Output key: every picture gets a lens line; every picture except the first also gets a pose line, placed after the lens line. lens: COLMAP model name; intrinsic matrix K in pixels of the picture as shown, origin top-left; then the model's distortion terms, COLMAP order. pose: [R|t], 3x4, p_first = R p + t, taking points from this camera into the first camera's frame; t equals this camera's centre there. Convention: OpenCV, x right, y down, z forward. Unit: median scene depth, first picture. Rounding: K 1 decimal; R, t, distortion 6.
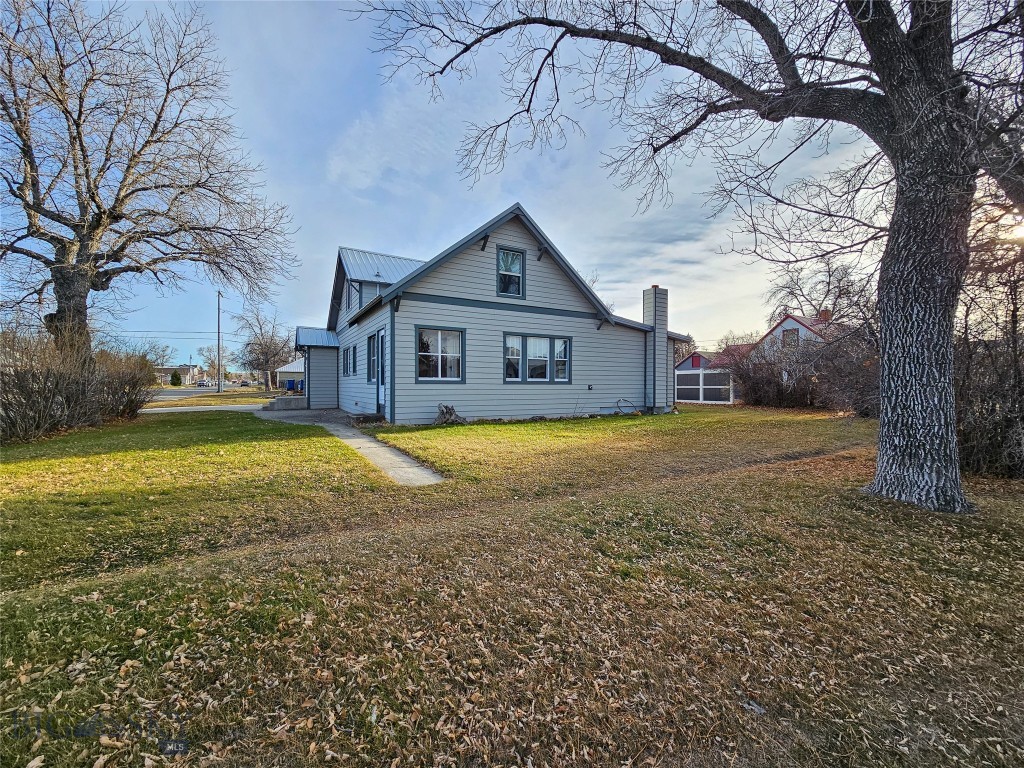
lens RADIAL K [[412.2, 0, 514.7], [0, 412.2, 388.3], [0, 0, 1]] dist [-0.000176, 0.000063]
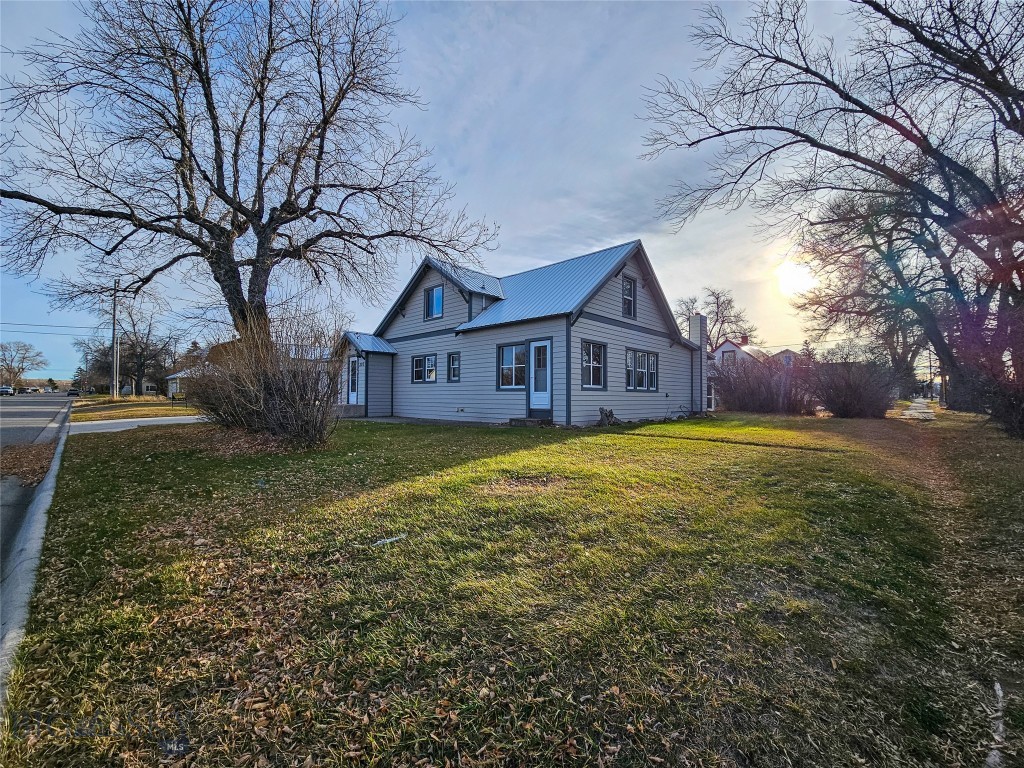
lens RADIAL K [[413.7, 0, 512.0], [0, 413.7, 384.0], [0, 0, 1]] dist [0.000617, 0.000206]
pose [[0.961429, 0.013057, 0.274742, -0.636523], [-0.002882, 0.999296, -0.037408, 0.012562], [-0.275037, 0.035173, 0.960790, -0.032543]]
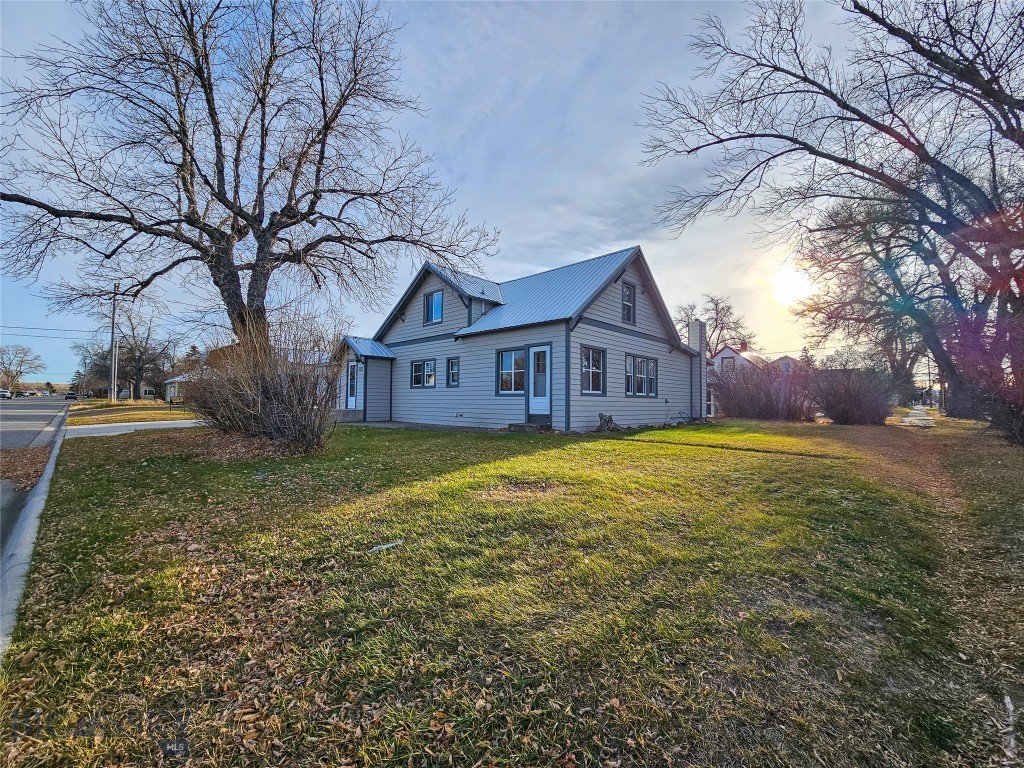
lens RADIAL K [[413.7, 0, 512.0], [0, 413.7, 384.0], [0, 0, 1]] dist [0.000617, 0.000206]
pose [[0.960909, 0.020535, 0.276101, -0.635422], [-0.006764, 0.998689, -0.050737, 0.013295], [-0.276781, 0.046886, 0.959788, -0.030041]]
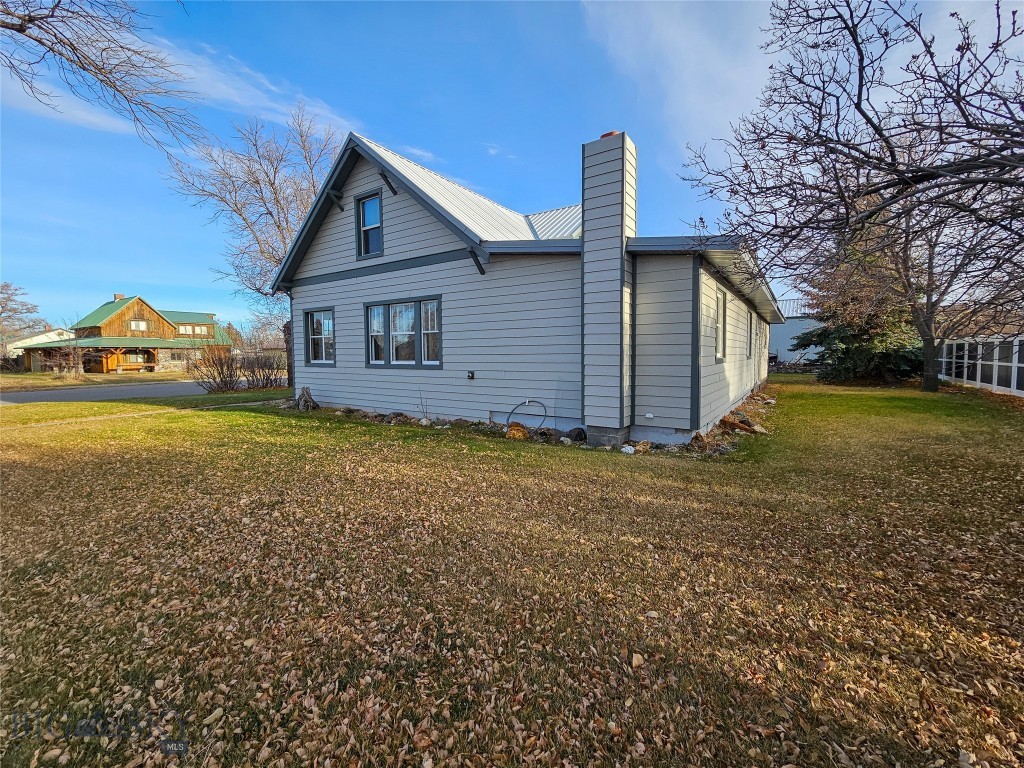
lens RADIAL K [[413.7, 0, 512.0], [0, 413.7, 384.0], [0, 0, 1]] dist [0.000617, 0.000206]
pose [[0.447814, 0.060645, -0.892067, 0.813504], [-0.000866, 0.997726, 0.067393, -0.032980], [0.894126, -0.029407, 0.446849, 0.863724]]
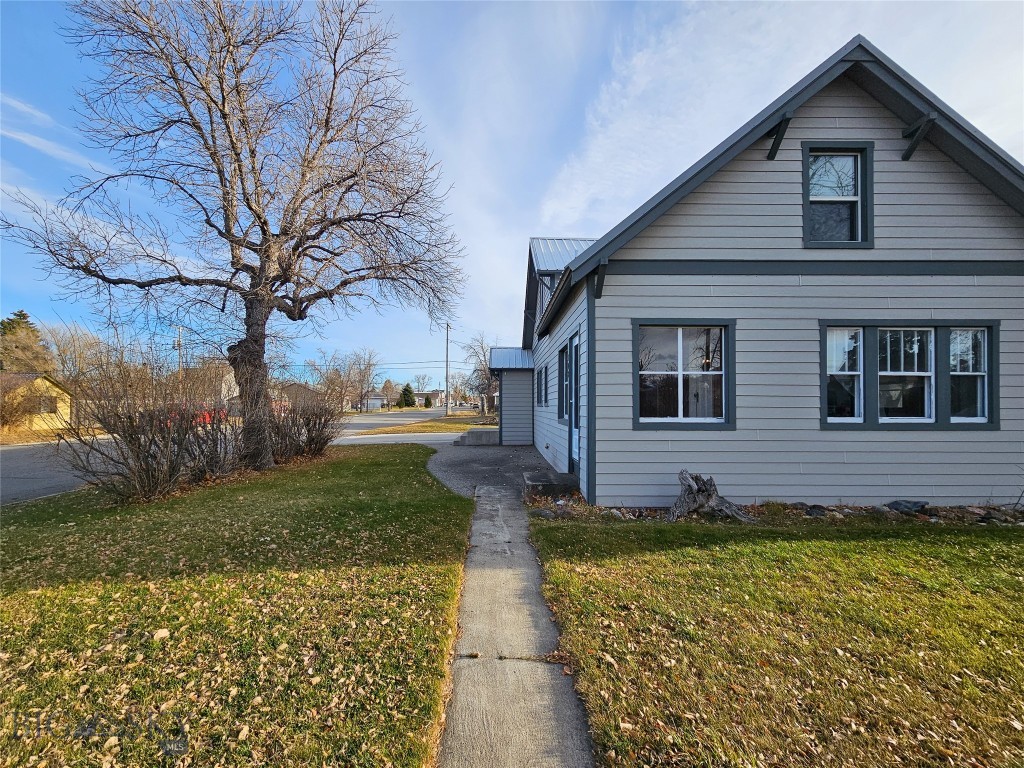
lens RADIAL K [[421.9, 0, 508.8], [0, 421.9, 401.0], [0, 0, 1]] dist [-0.000225, 0.001108]
pose [[0.871109, -0.006539, -0.491047, -0.098284], [-0.003098, 0.999818, -0.018809, -0.032241], [0.491080, 0.017905, 0.870930, 0.386405]]
